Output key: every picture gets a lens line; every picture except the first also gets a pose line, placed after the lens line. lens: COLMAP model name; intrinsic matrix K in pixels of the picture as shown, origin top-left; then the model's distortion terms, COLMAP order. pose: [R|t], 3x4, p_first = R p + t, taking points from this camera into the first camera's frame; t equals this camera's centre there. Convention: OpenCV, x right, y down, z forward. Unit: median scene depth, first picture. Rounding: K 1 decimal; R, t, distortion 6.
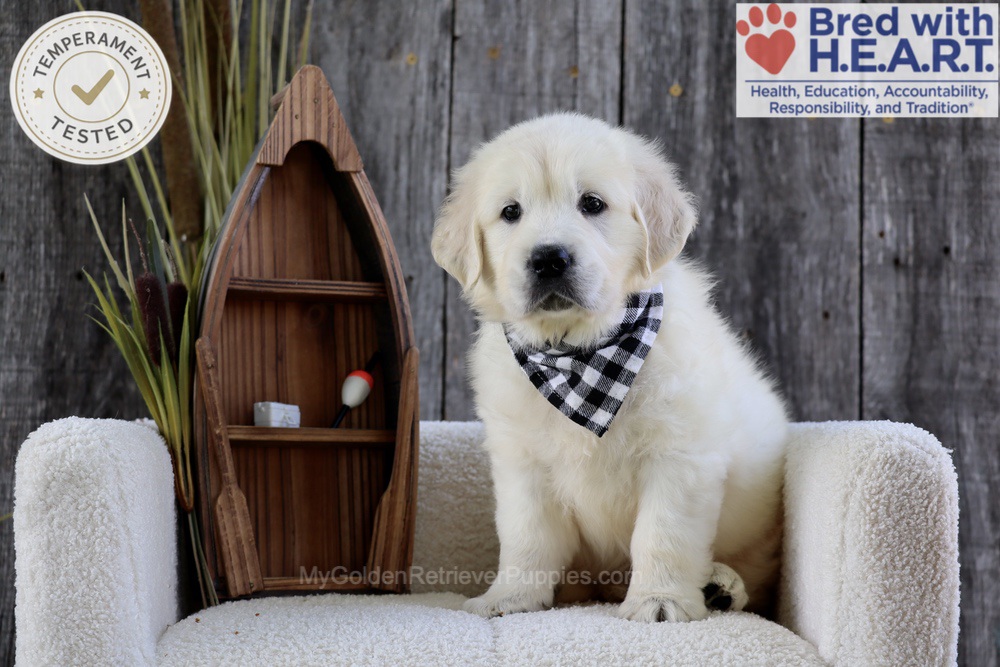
lens RADIAL K [[5314.4, 0, 496.5], [0, 5314.4, 320.9], [0, 0, 1]] dist [2.691779, 32.774060]
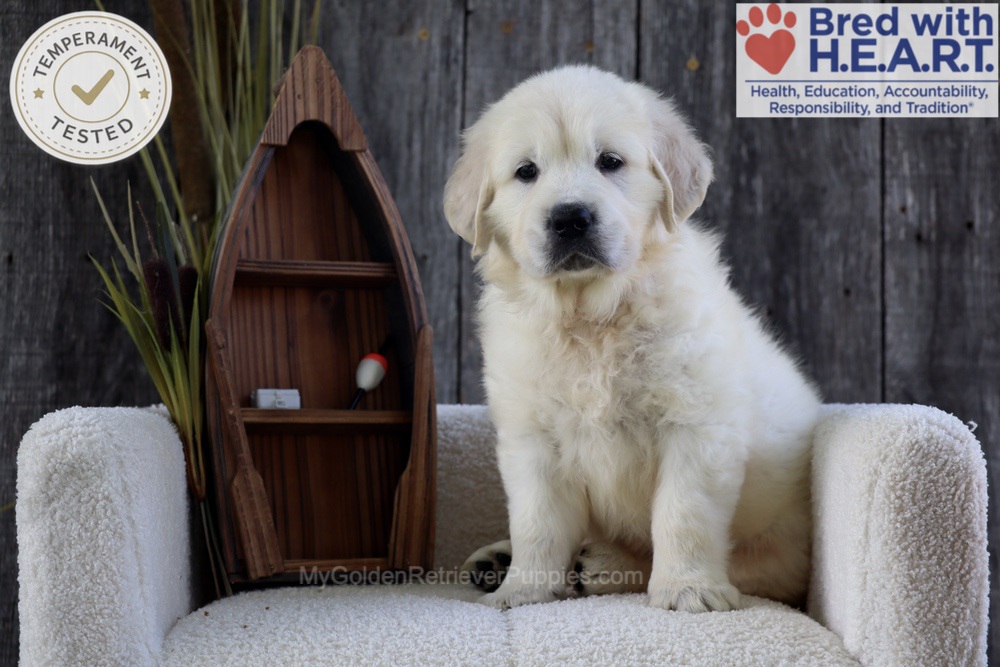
lens RADIAL K [[4120.3, 0, 502.6], [0, 4120.3, 311.4], [0, 0, 1]] dist [1.286133, 25.093711]
pose [[0.999881, -0.006224, -0.014131, 0.009221], [0.006572, 0.999673, 0.024702, -0.017135], [0.013973, -0.024792, 0.999595, 0.242313]]
